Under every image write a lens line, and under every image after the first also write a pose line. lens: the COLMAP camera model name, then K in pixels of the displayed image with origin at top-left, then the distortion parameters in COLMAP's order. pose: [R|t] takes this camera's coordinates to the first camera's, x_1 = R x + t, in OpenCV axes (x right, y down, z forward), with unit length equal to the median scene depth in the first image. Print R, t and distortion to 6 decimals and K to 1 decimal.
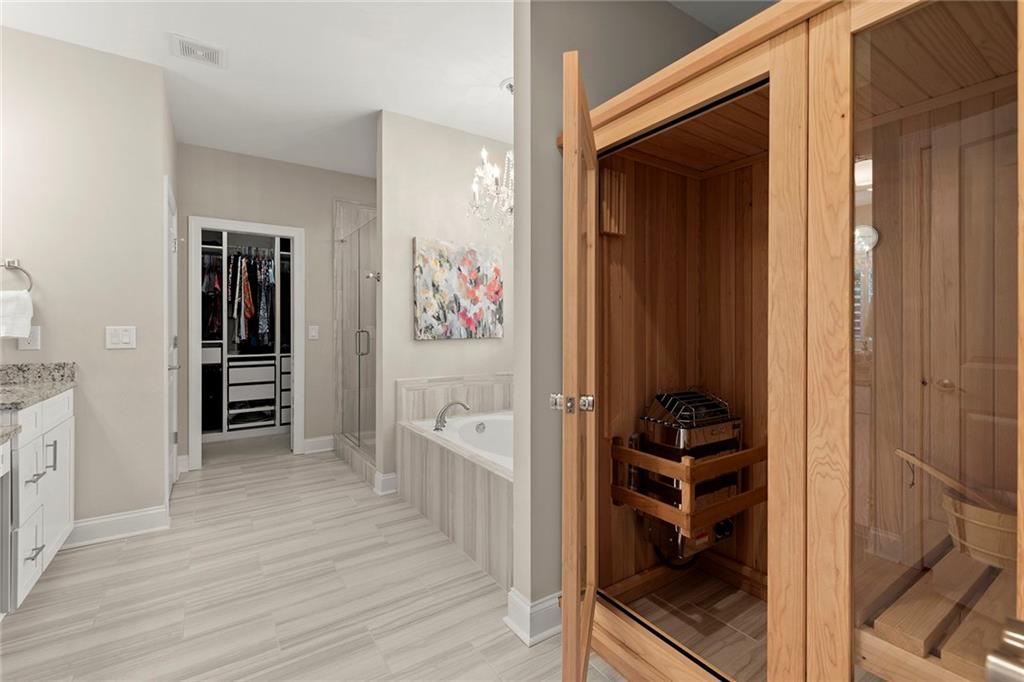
lens RADIAL K [[448.2, 0, 513.3], [0, 448.2, 331.0], [0, 0, 1]] dist [0.010259, -0.004312]
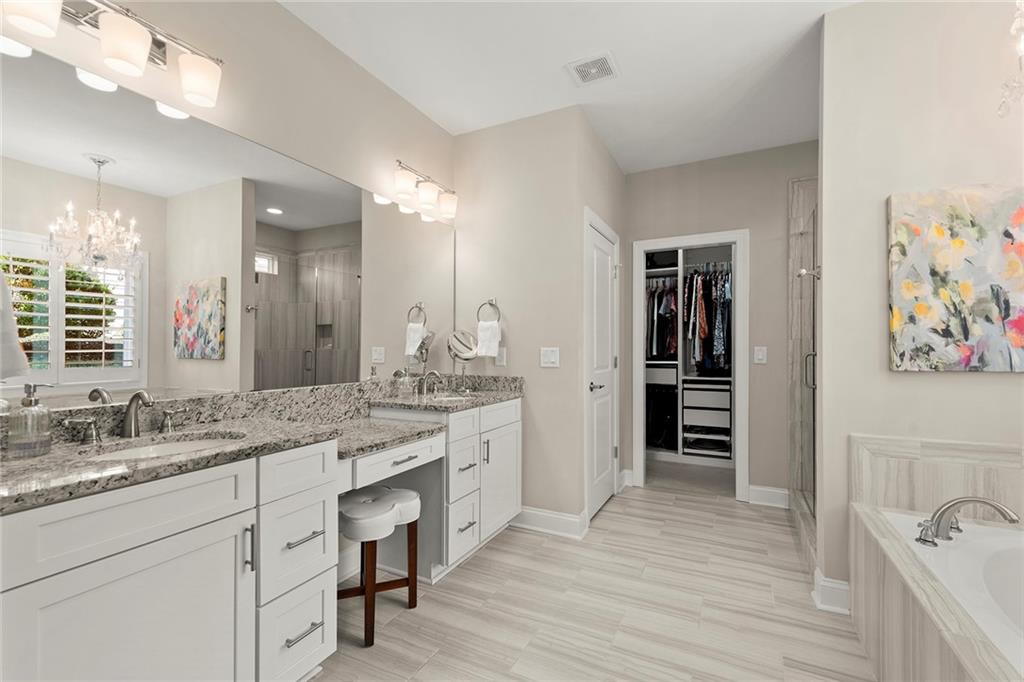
lens RADIAL K [[448.2, 0, 503.5], [0, 448.2, 347.3], [0, 0, 1]] dist [0.010259, -0.004312]
pose [[0.476930, 0.000154, -0.878941, 0.053567], [-0.007910, 0.999960, -0.004117, -0.004324], [0.878906, 0.008916, 0.476912, 0.253469]]
